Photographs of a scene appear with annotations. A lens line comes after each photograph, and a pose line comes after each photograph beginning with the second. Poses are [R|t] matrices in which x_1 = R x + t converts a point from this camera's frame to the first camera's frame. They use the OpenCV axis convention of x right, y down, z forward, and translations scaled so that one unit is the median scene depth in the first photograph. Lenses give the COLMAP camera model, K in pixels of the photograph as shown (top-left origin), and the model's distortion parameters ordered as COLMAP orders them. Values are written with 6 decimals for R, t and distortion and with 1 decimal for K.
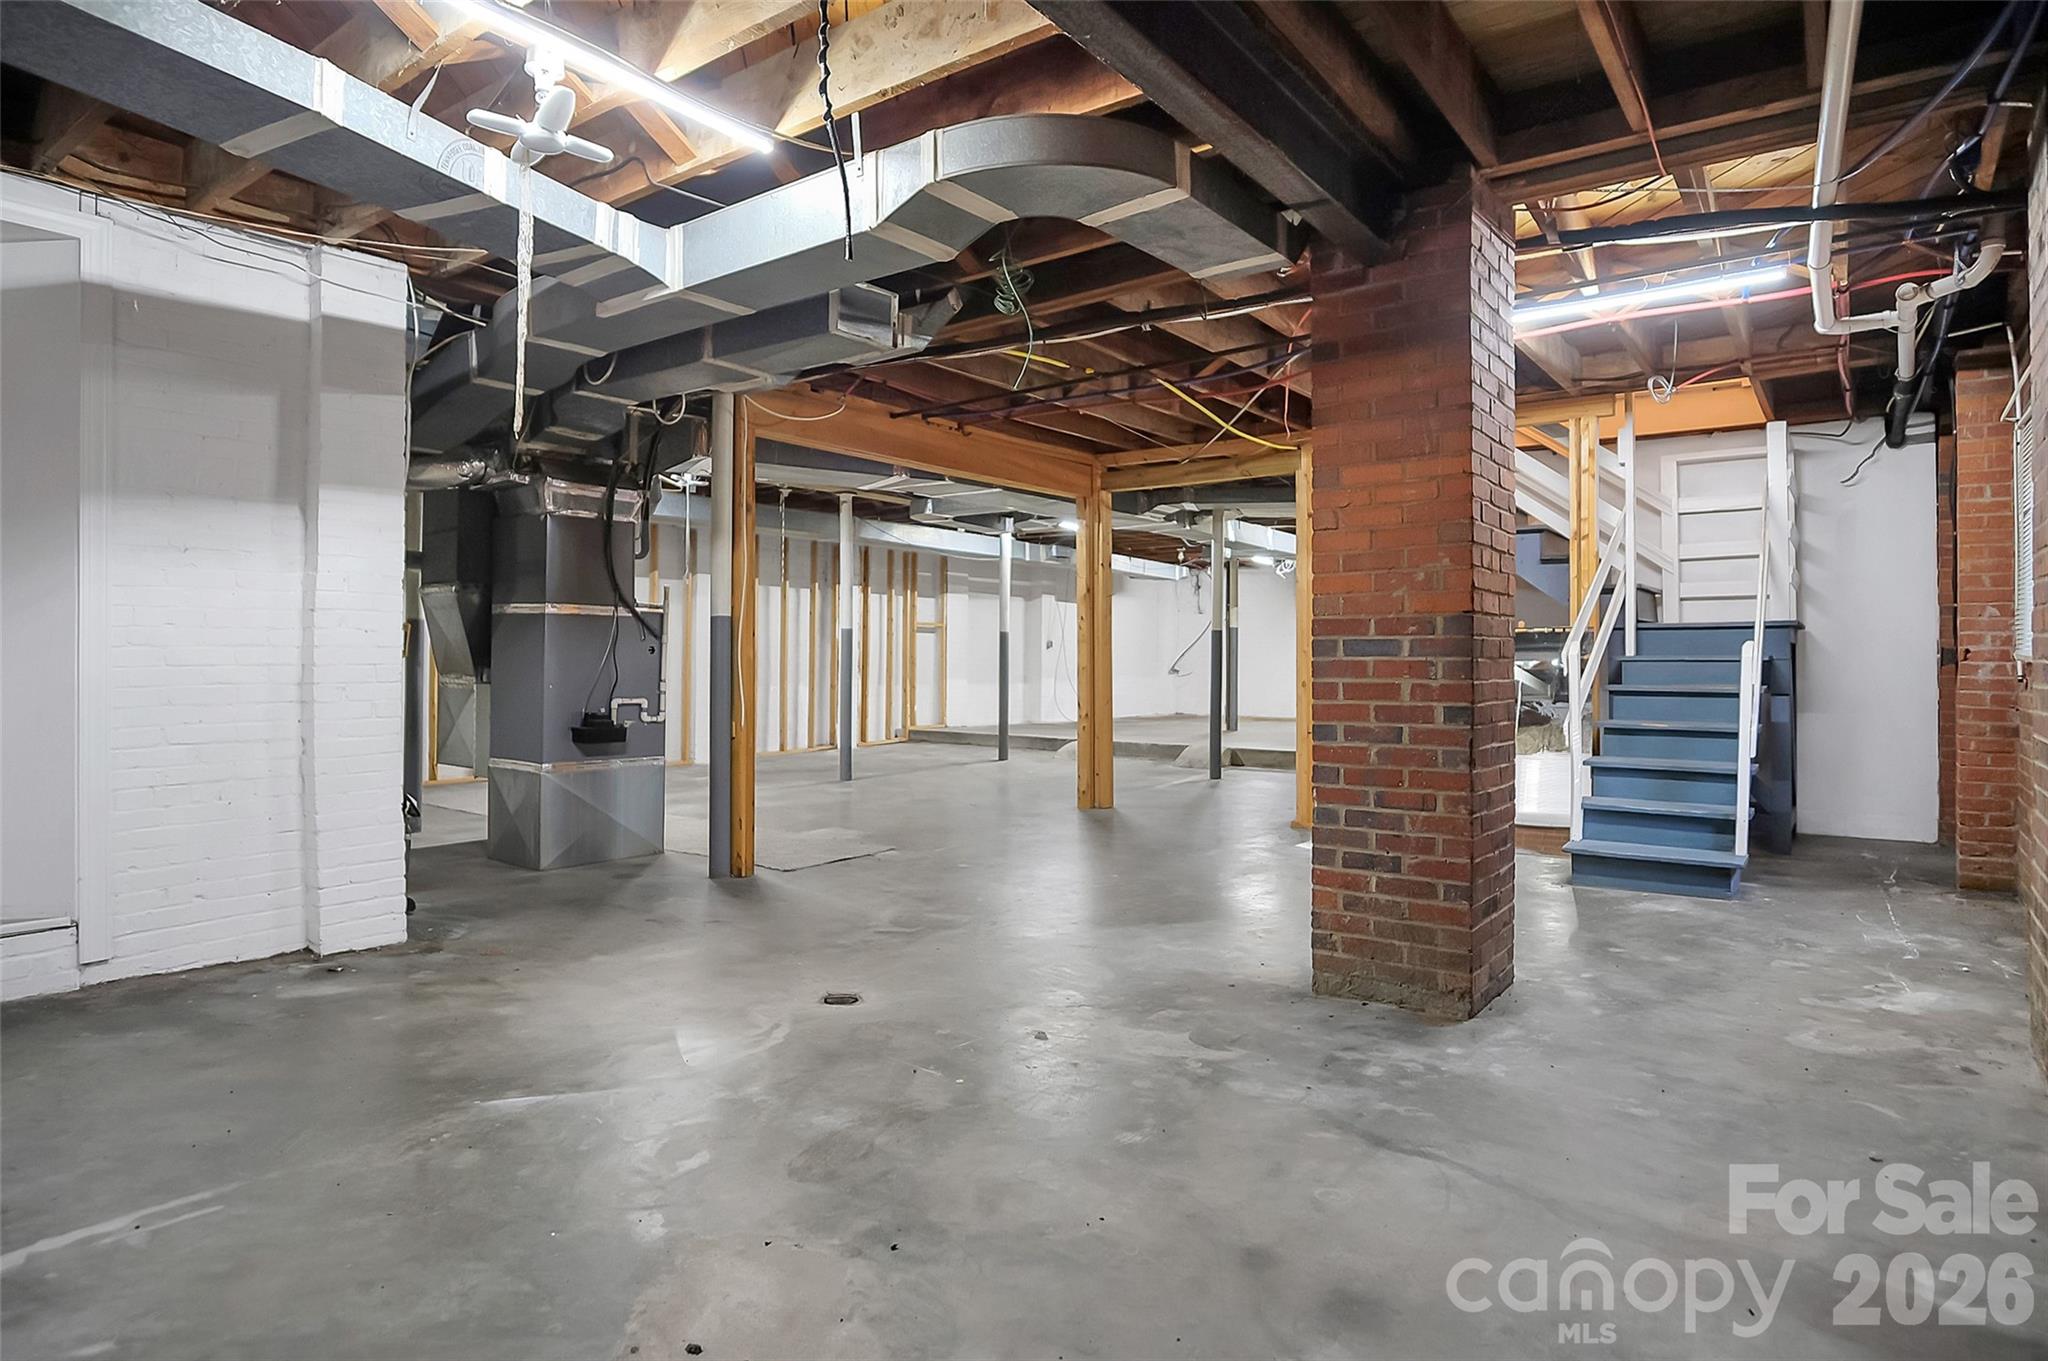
lens RADIAL K [[1162.2, 0, 1023.7], [0, 1162.2, 628.4], [0, 0, 1]] dist [-0.002487, -0.000549]
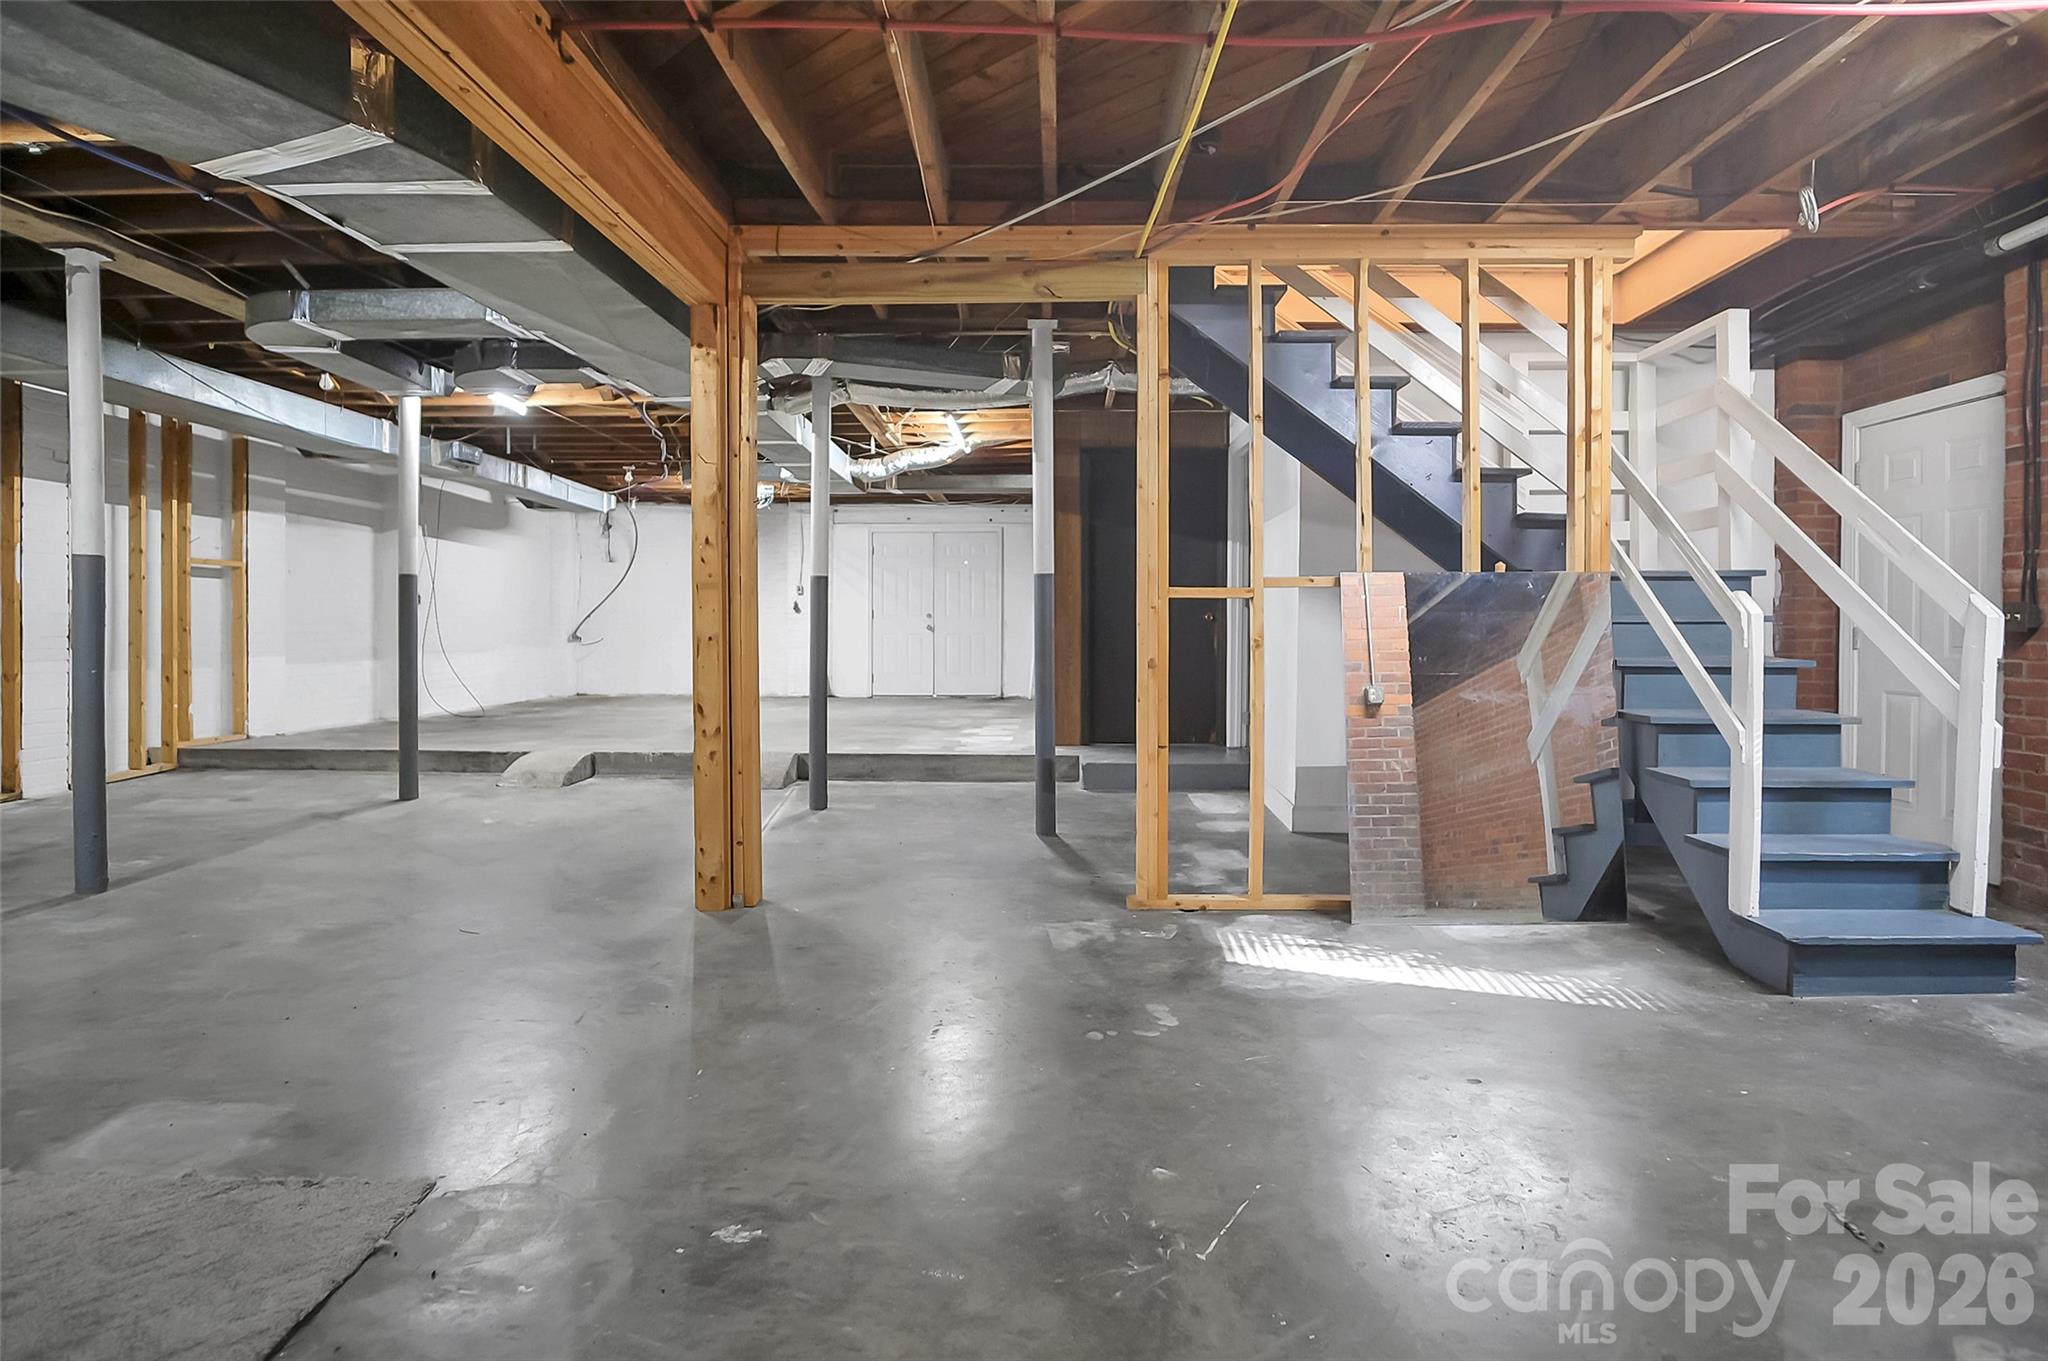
lens RADIAL K [[1162.2, 0, 1023.7], [0, 1162.2, 628.4], [0, 0, 1]] dist [-0.002487, -0.000549]
pose [[0.825618, -0.004138, 0.564214, -0.078094], [-0.012873, 0.999575, 0.026169, 0.009162], [-0.564083, -0.028869, 0.825214, 0.310514]]
